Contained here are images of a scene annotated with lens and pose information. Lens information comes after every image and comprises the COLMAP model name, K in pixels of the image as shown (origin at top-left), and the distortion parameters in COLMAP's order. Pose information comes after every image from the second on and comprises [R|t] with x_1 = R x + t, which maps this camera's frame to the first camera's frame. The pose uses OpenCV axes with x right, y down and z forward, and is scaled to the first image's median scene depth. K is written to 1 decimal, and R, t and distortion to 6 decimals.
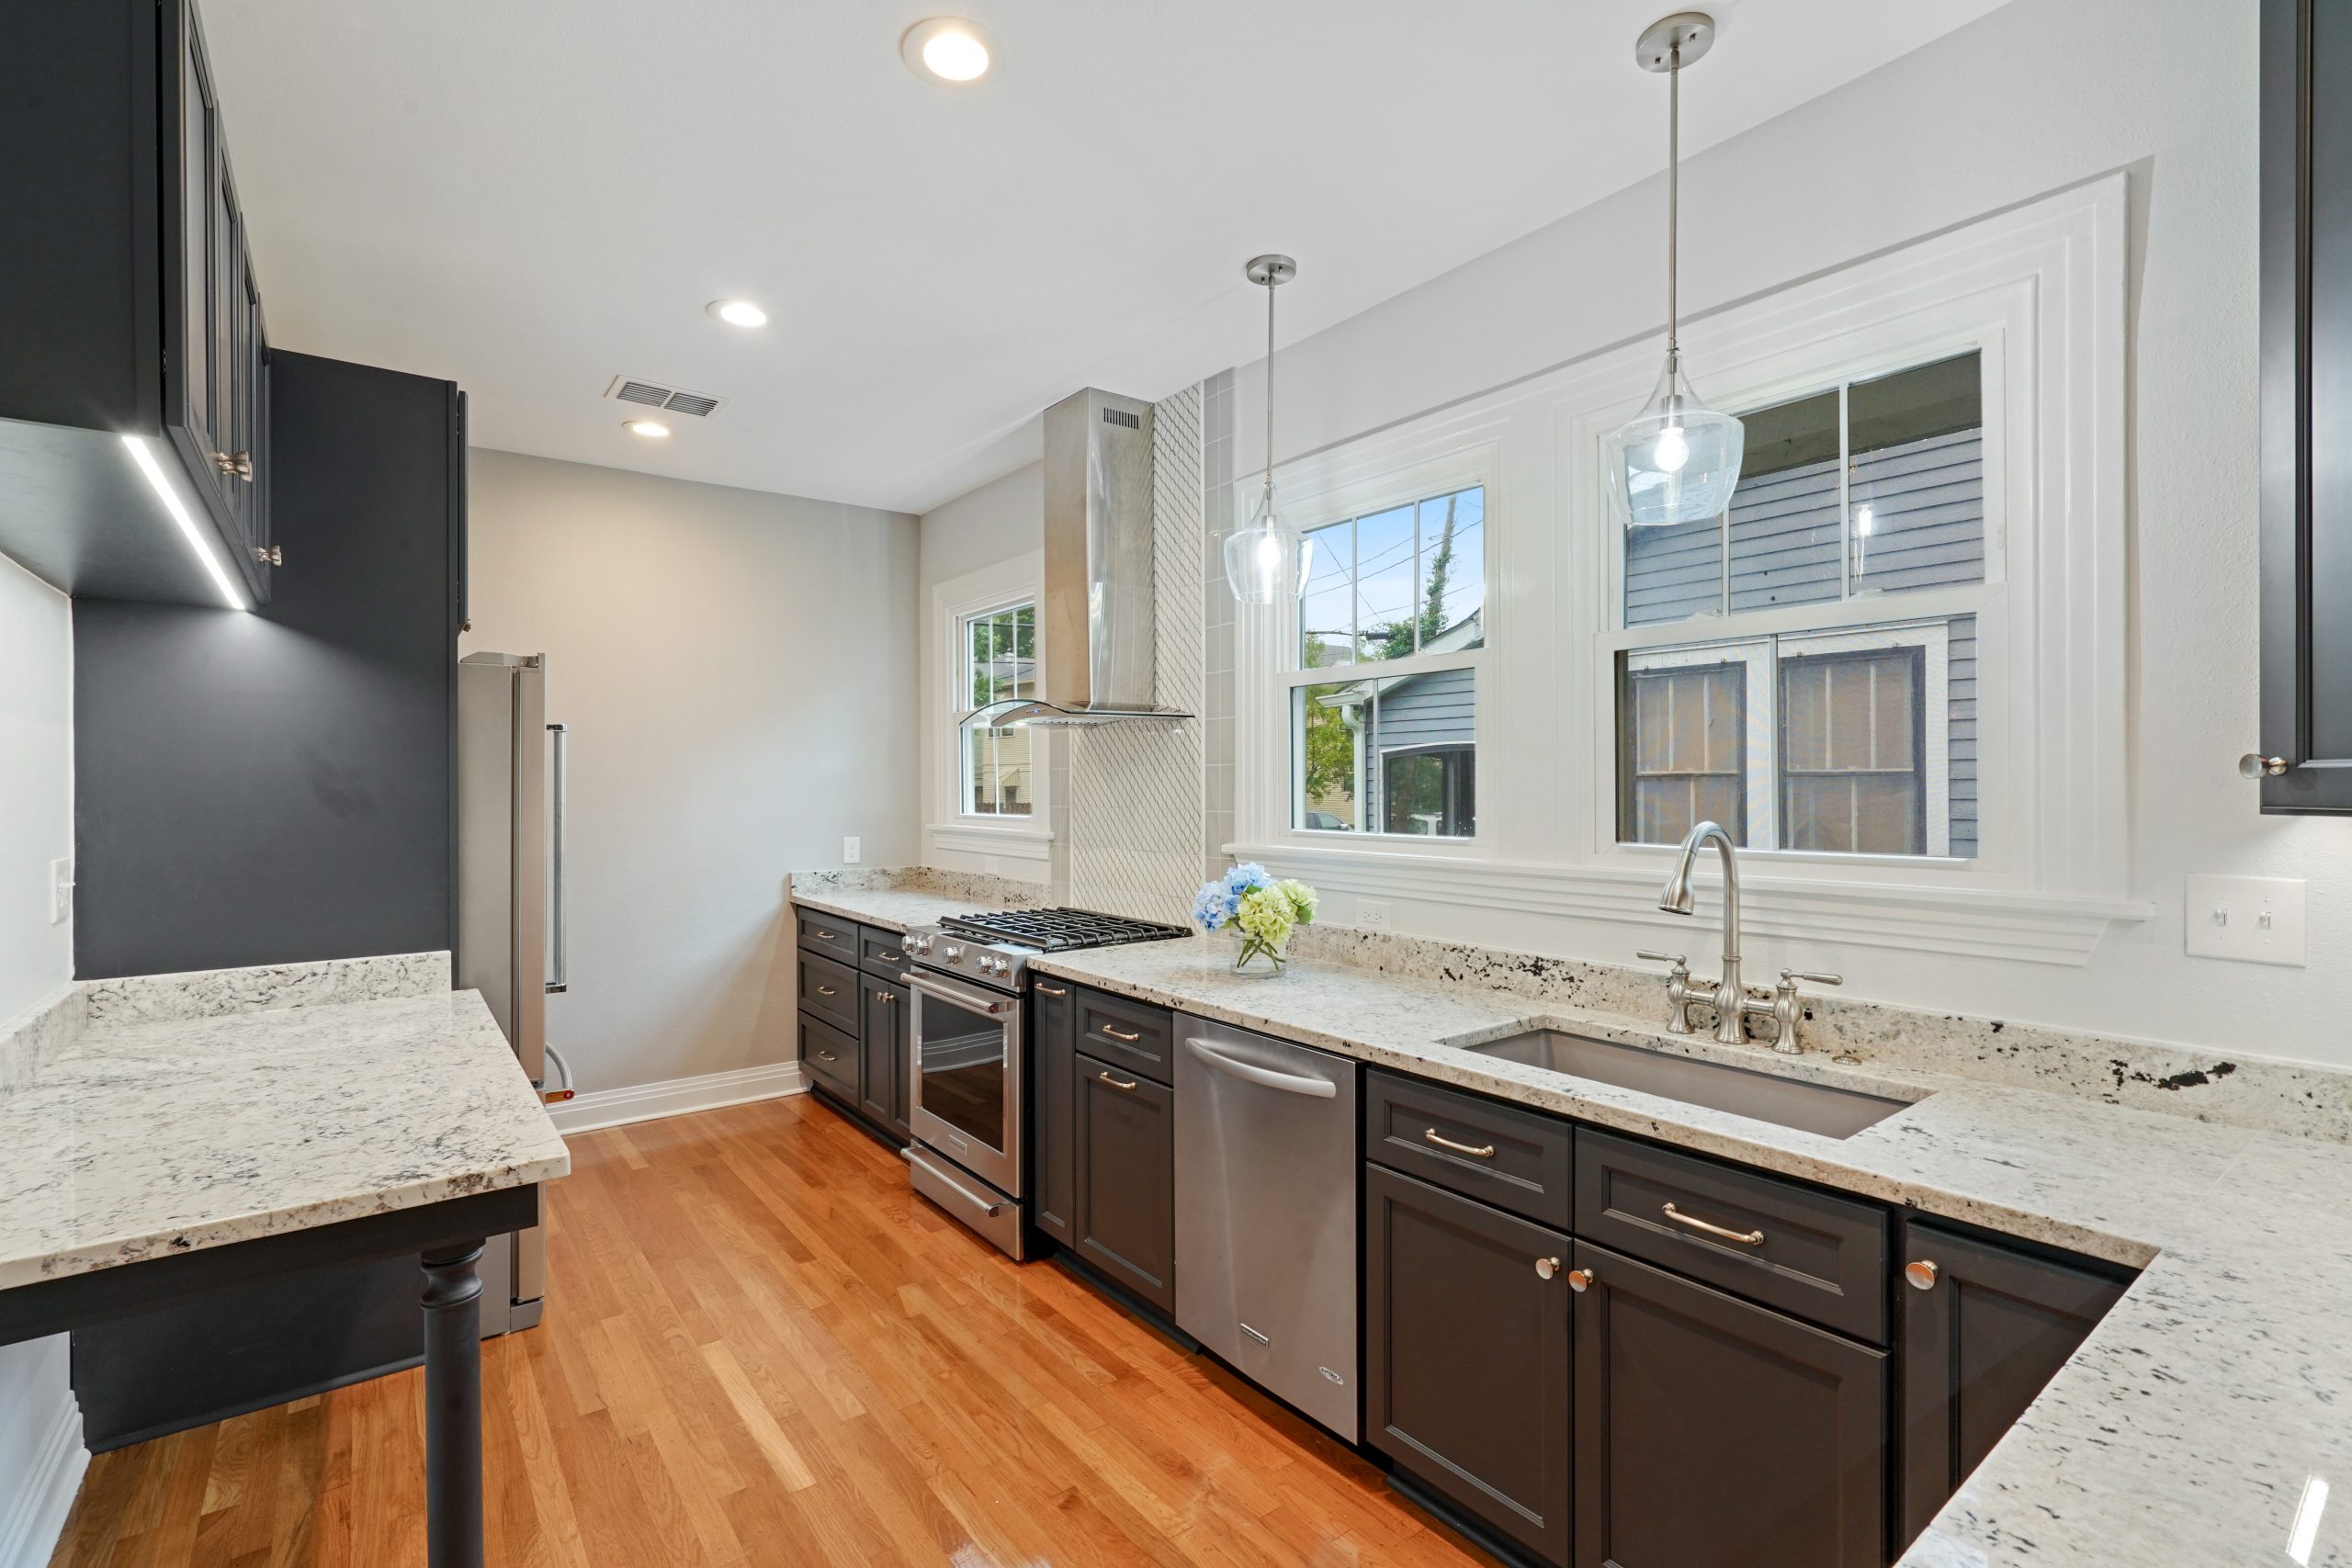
lens RADIAL K [[1059.8, 0, 1176.0], [0, 1059.8, 784.0], [0, 0, 1]] dist [-0.004021, 0.001142]
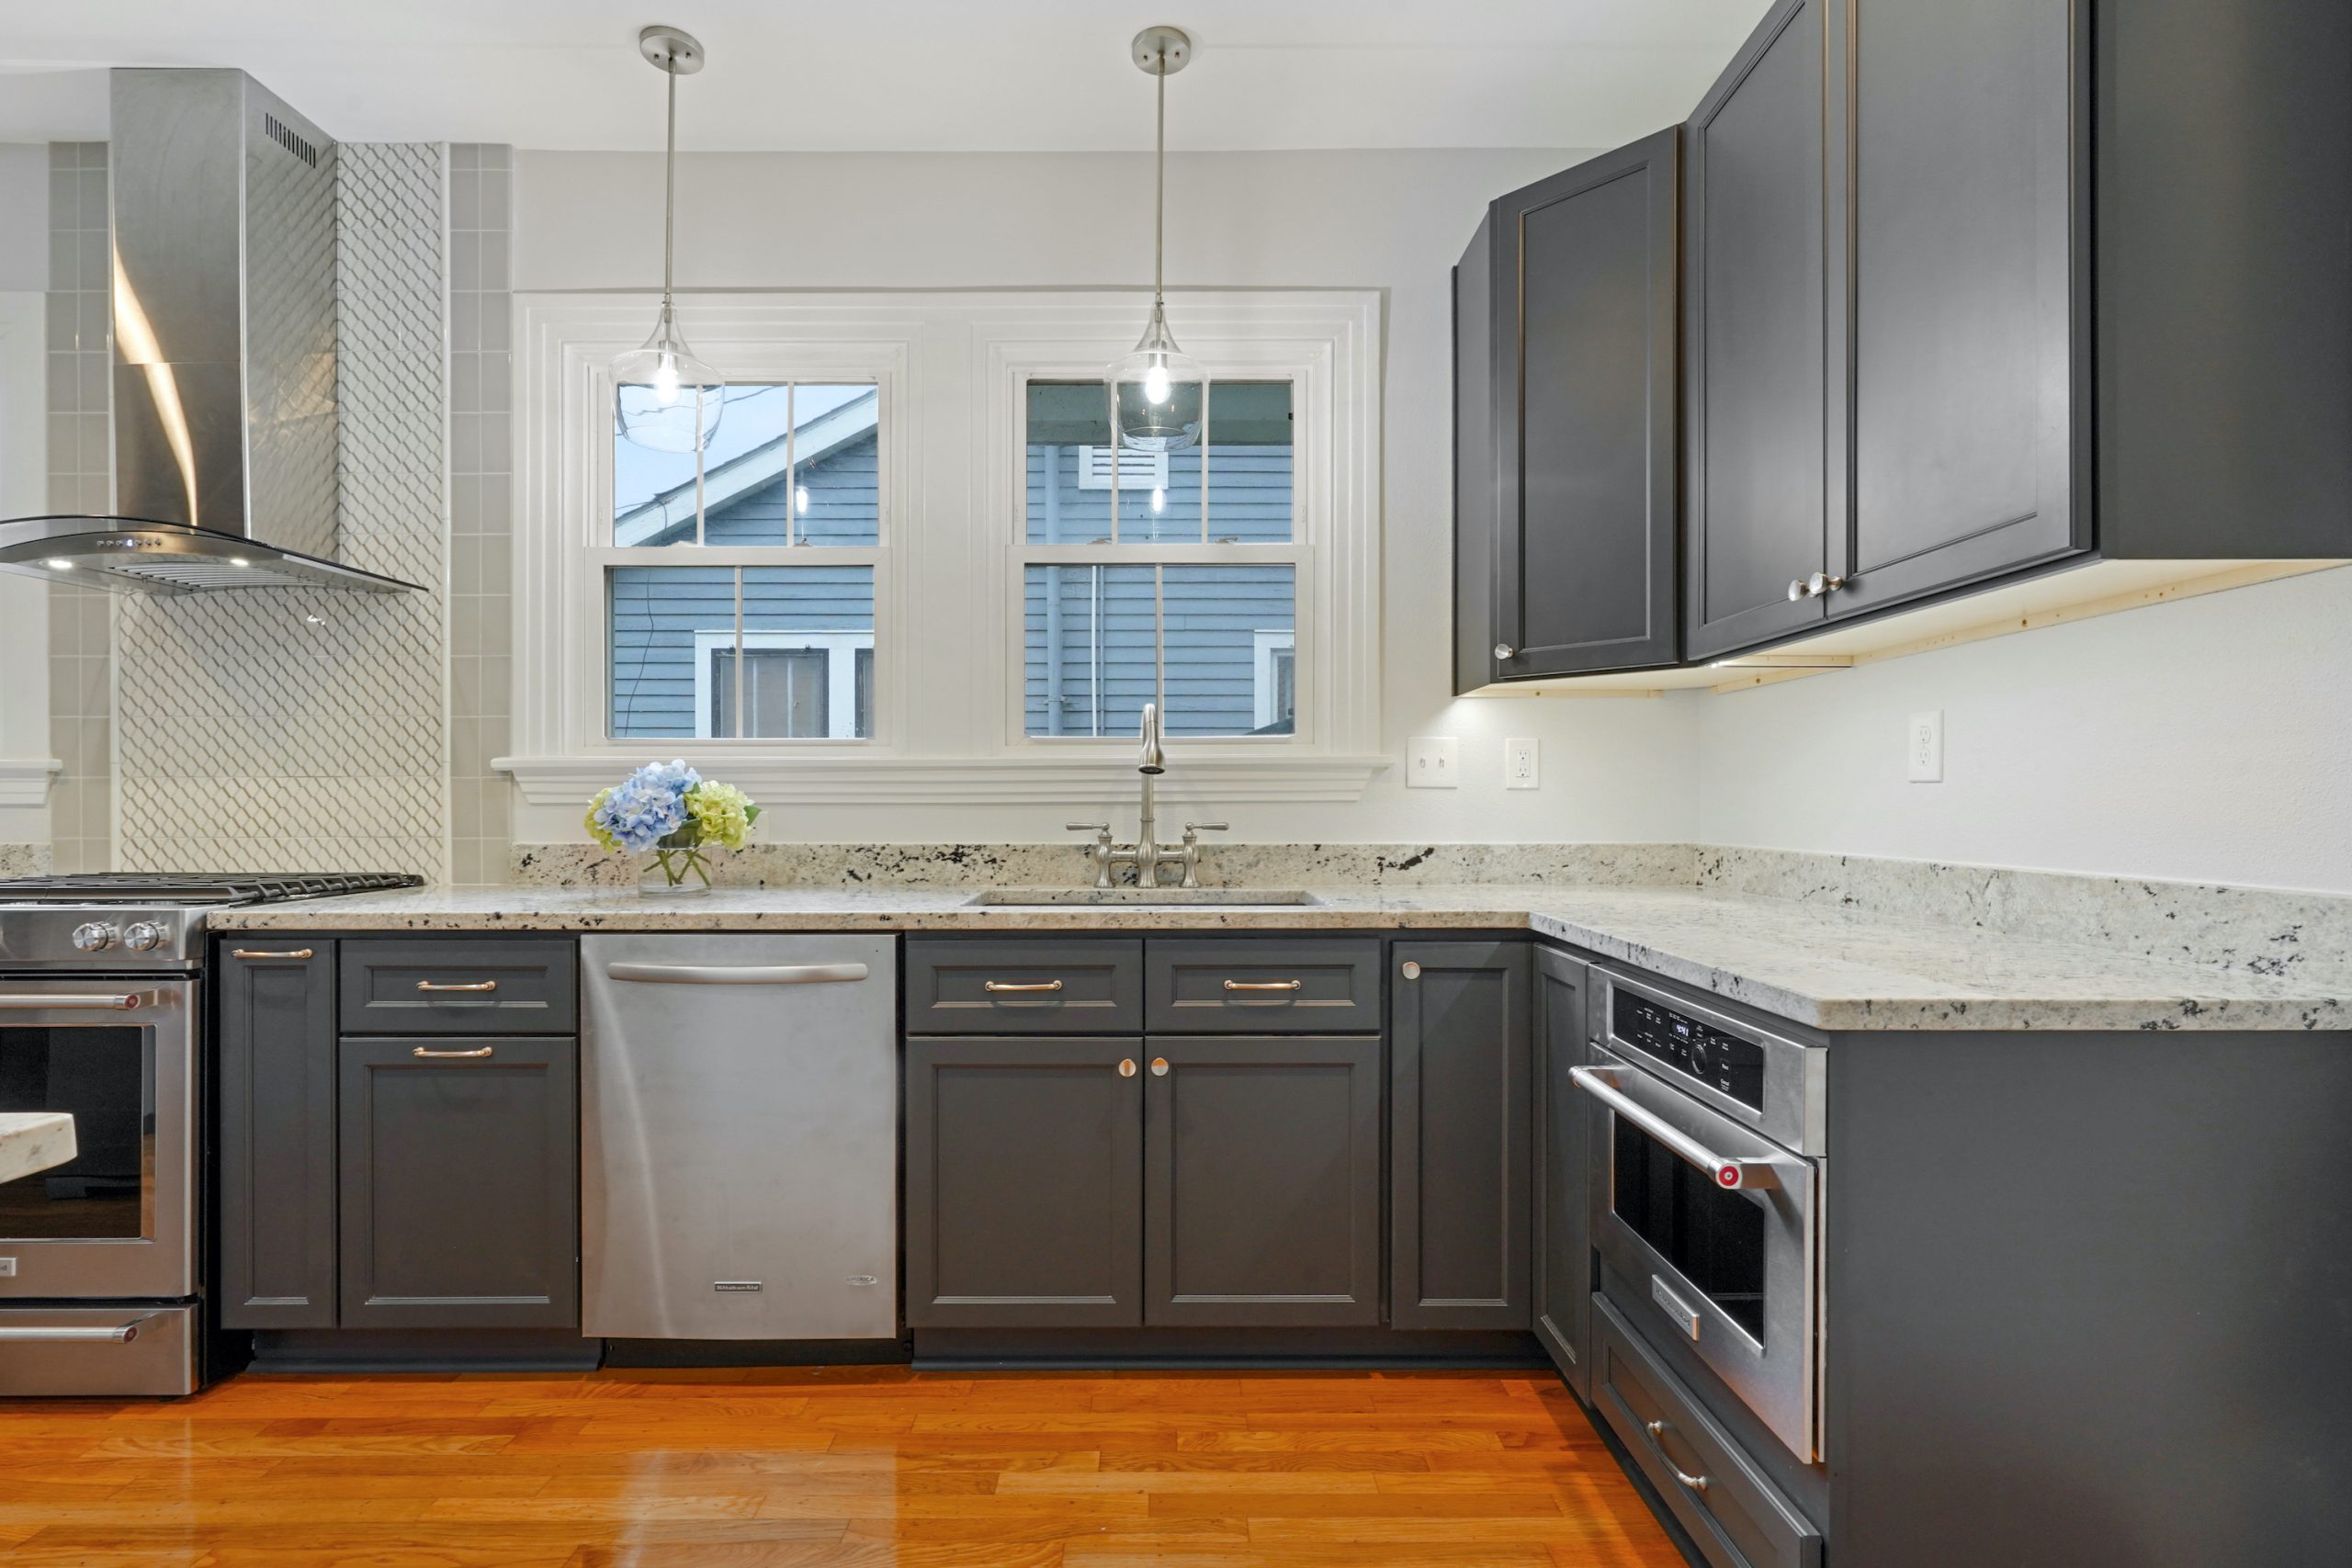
lens RADIAL K [[1087.0, 0, 1155.8], [0, 1087.0, 804.5], [0, 0, 1]] dist [0.000143, 0.001003]
pose [[0.611532, 0.000993, 0.791219, -0.356109], [-0.001213, 0.999999, -0.000317, 0.112038], [-0.791219, -0.000766, 0.611532, 0.168105]]
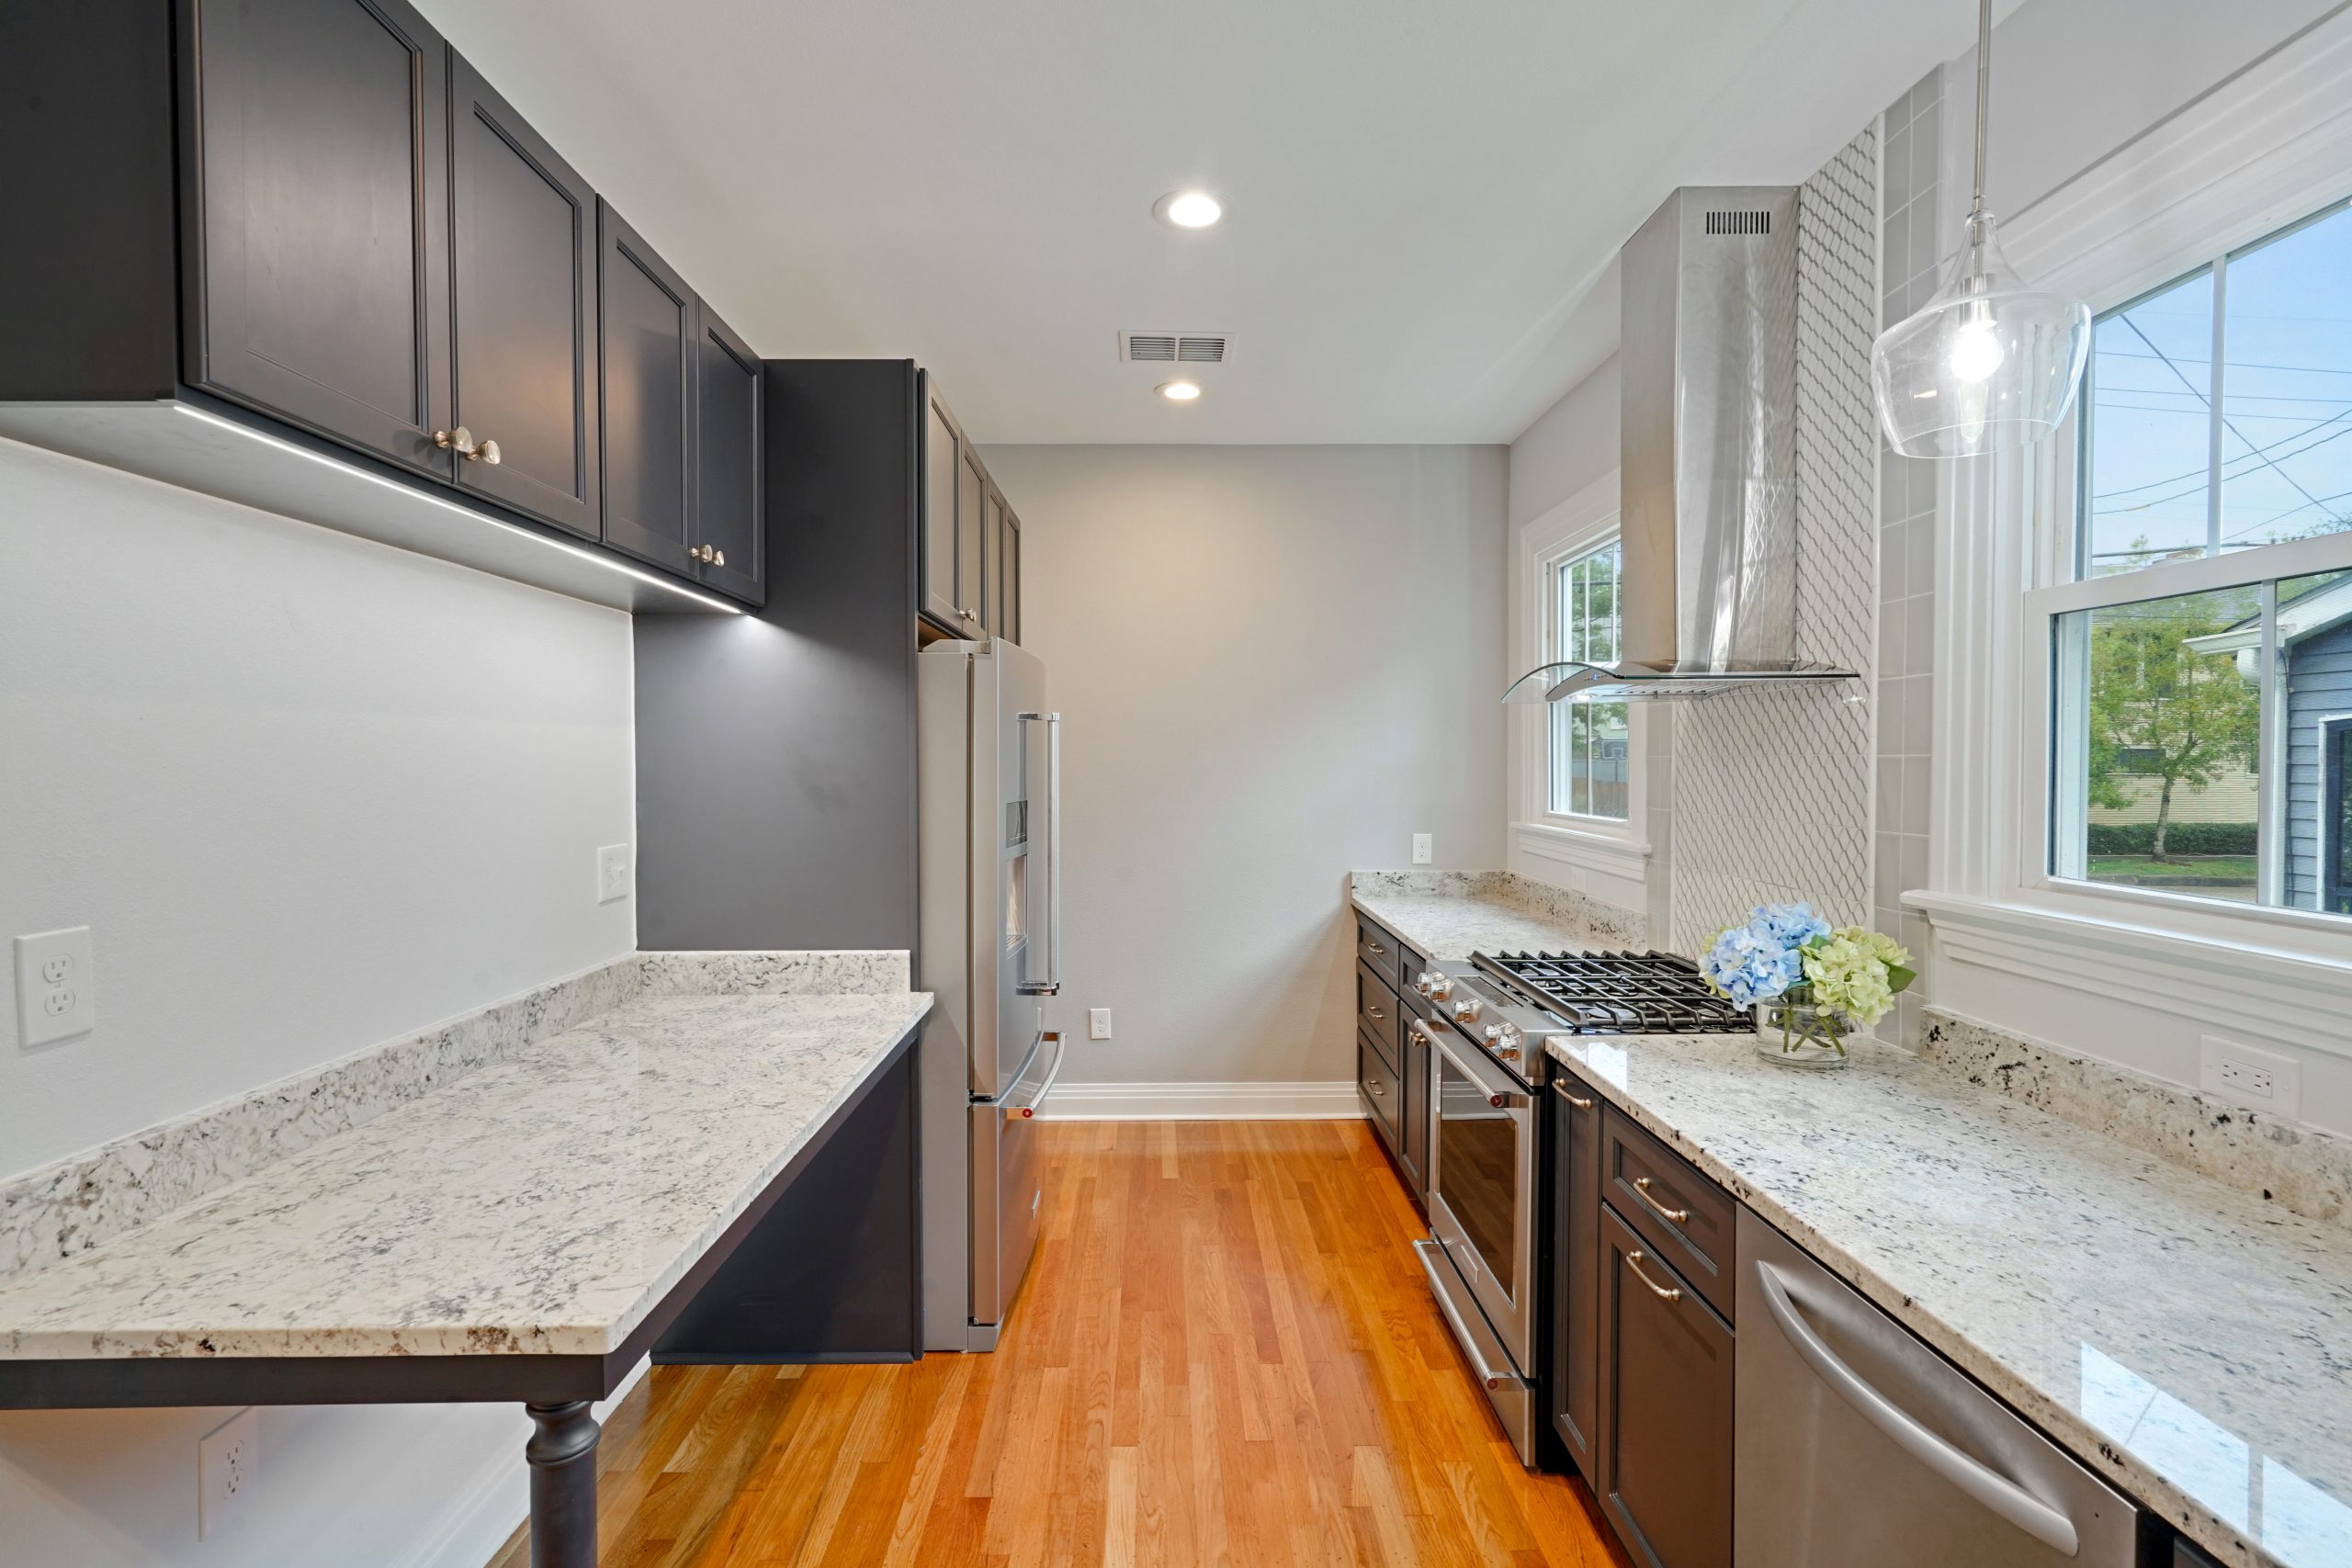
lens RADIAL K [[1059.8, 0, 1176.0], [0, 1059.8, 784.0], [0, 0, 1]] dist [-0.004021, 0.001142]
pose [[0.803452, 0.016868, -0.595130, 0.084538], [-0.003207, 0.999707, 0.024005, -0.019153], [0.595360, -0.017378, 0.803271, 0.353930]]
